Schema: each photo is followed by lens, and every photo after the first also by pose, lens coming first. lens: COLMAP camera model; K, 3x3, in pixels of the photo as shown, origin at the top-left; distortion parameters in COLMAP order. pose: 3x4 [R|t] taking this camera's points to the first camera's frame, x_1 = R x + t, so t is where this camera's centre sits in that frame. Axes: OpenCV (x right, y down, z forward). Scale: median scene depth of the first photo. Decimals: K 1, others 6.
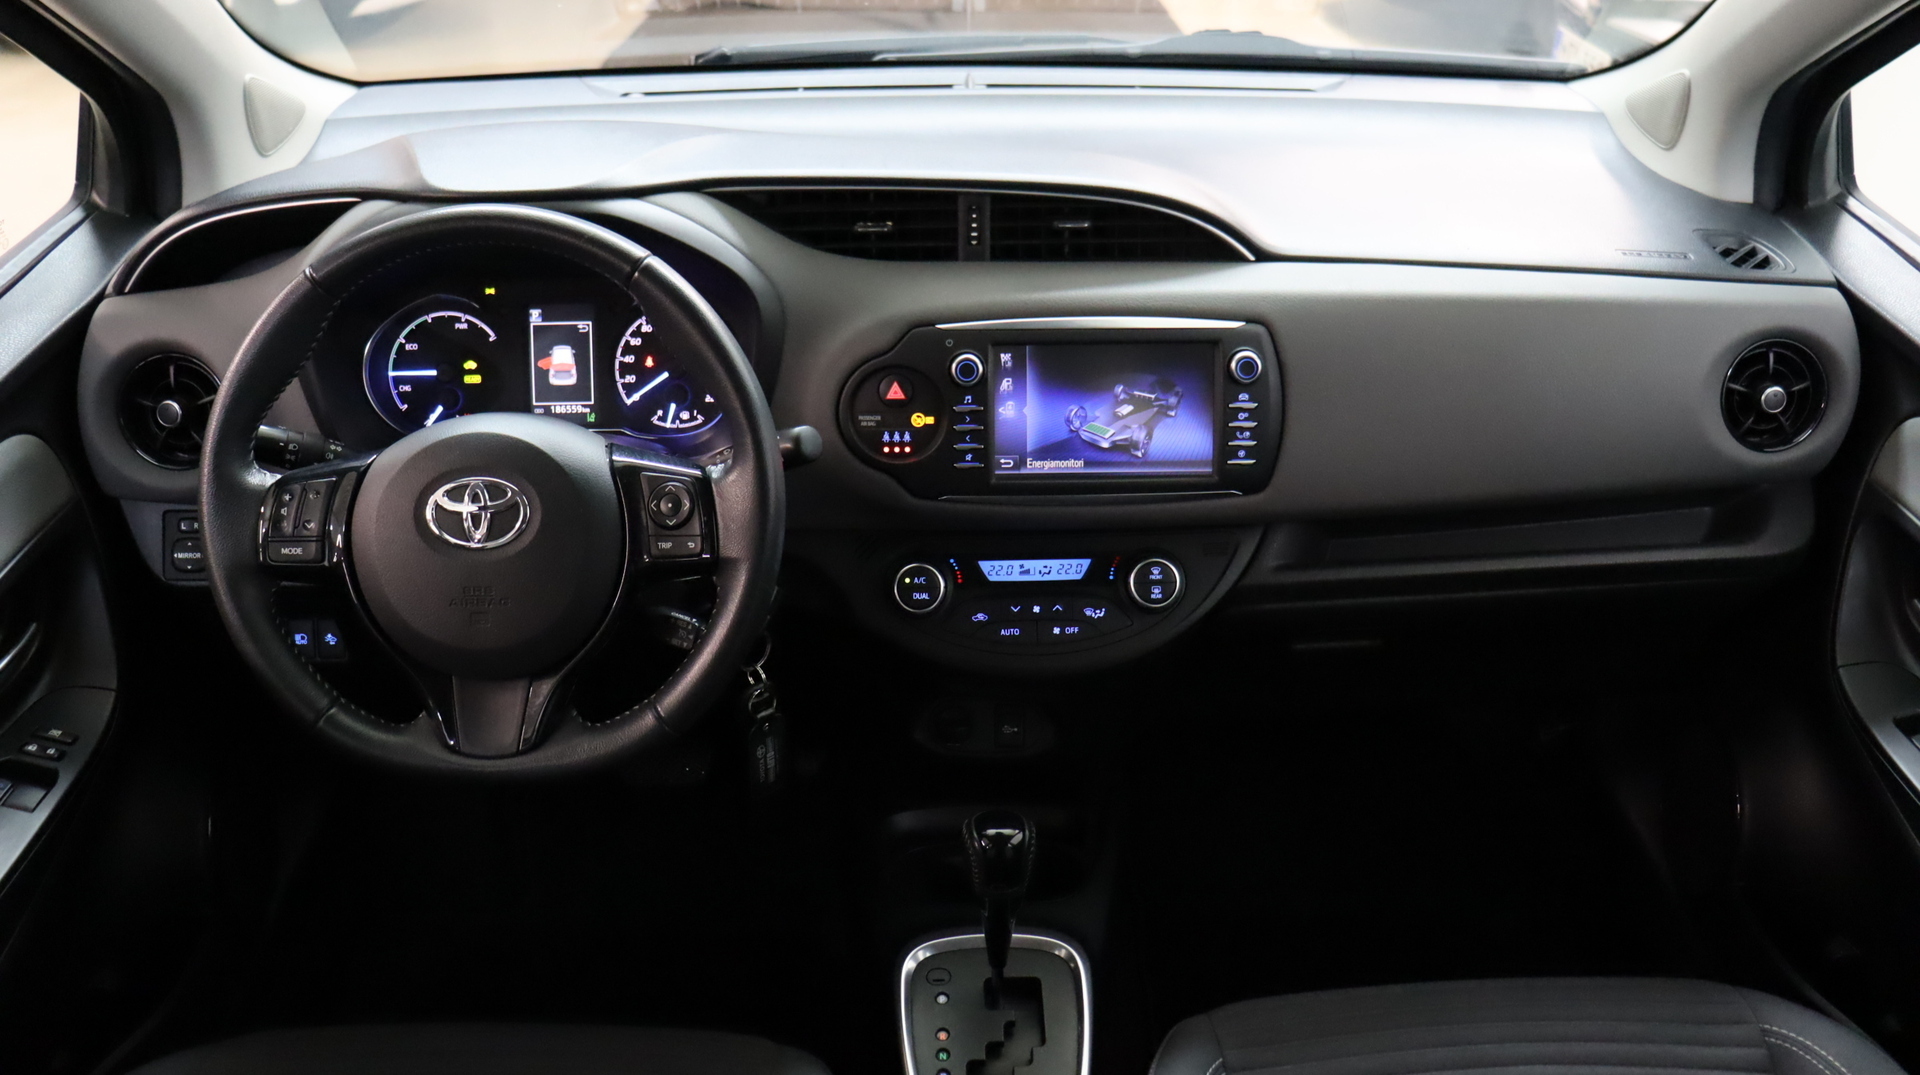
lens RADIAL K [[1595.5, 0, 976.2], [0, 1595.5, 495.3], [0, 0, 1]] dist [-0.190281, 0.146078]
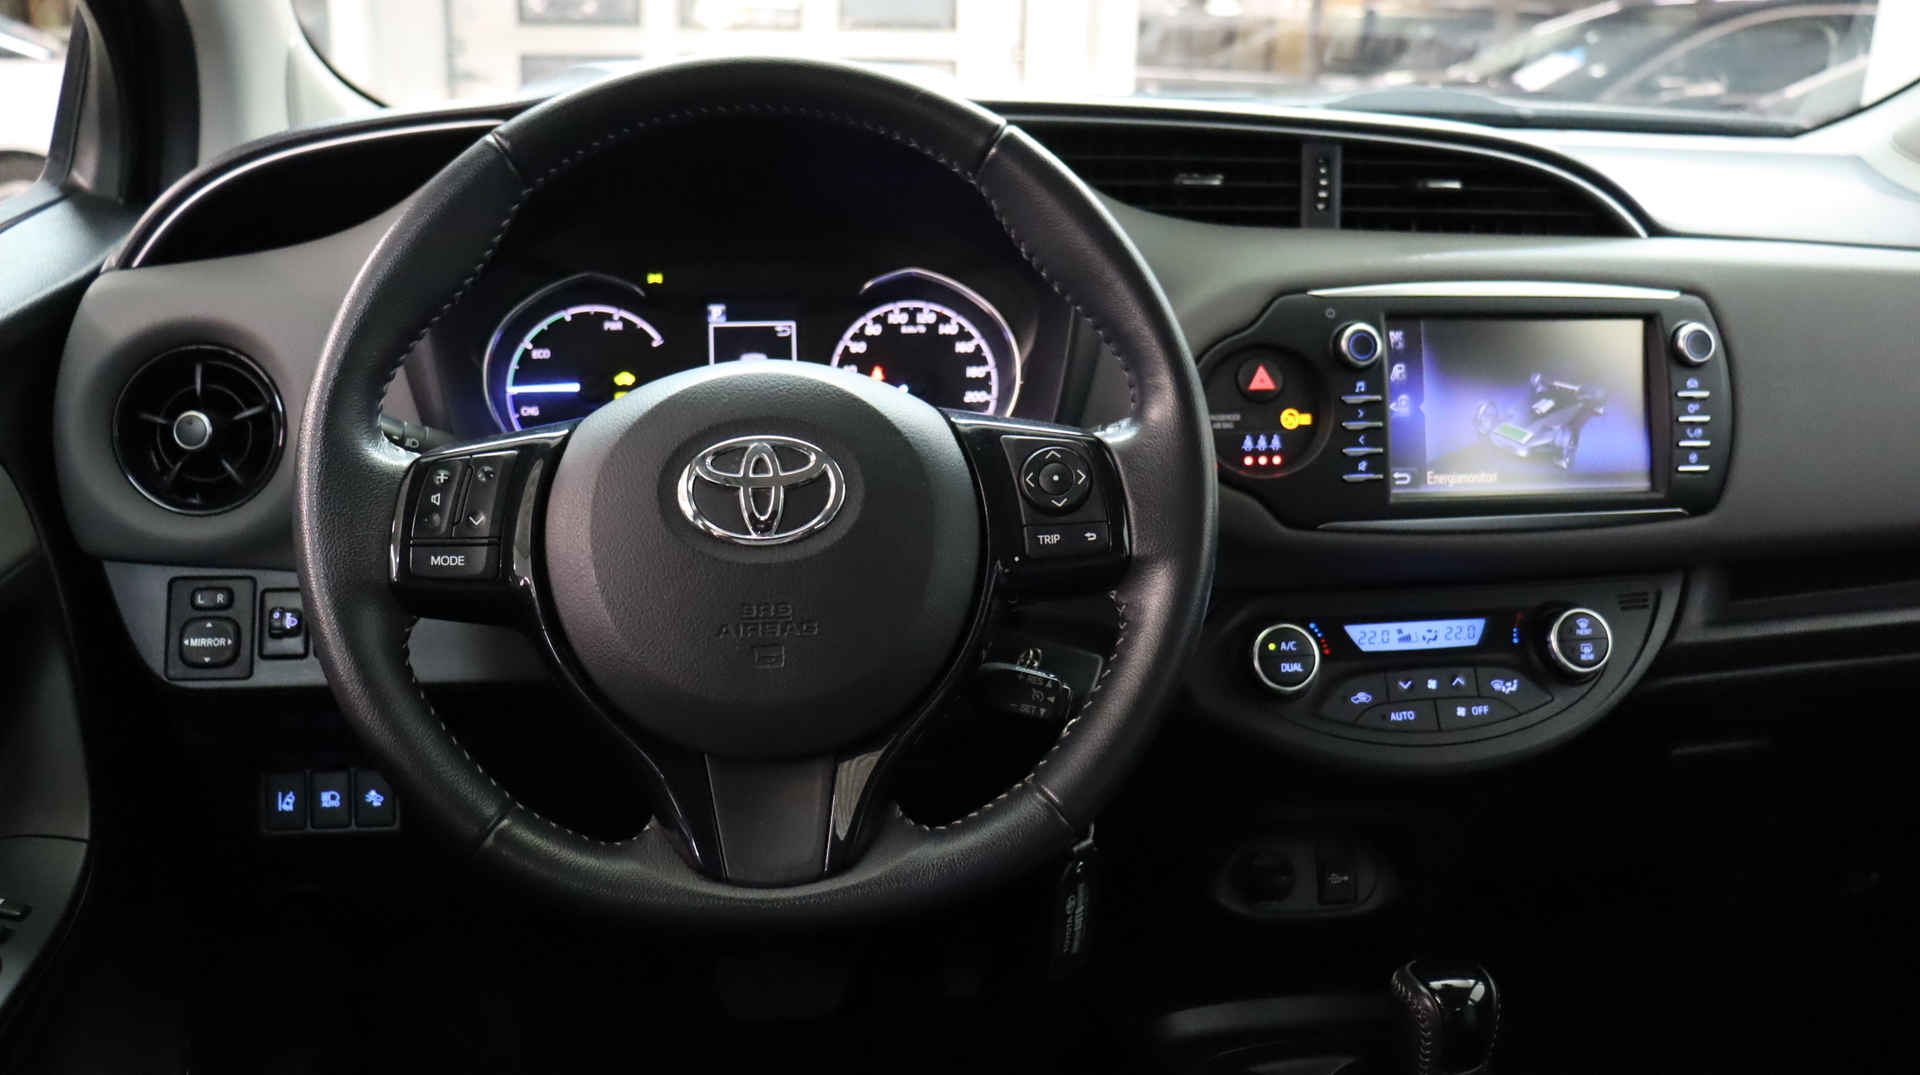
lens RADIAL K [[1595.5, 0, 976.2], [0, 1595.5, 495.3], [0, 0, 1]] dist [-0.190281, 0.146078]
pose [[0.993835, -0.016791, 0.109594, -0.257550], [0.037698, 0.980750, -0.191594, 0.120185], [-0.104268, 0.194544, 0.975336, 0.304298]]
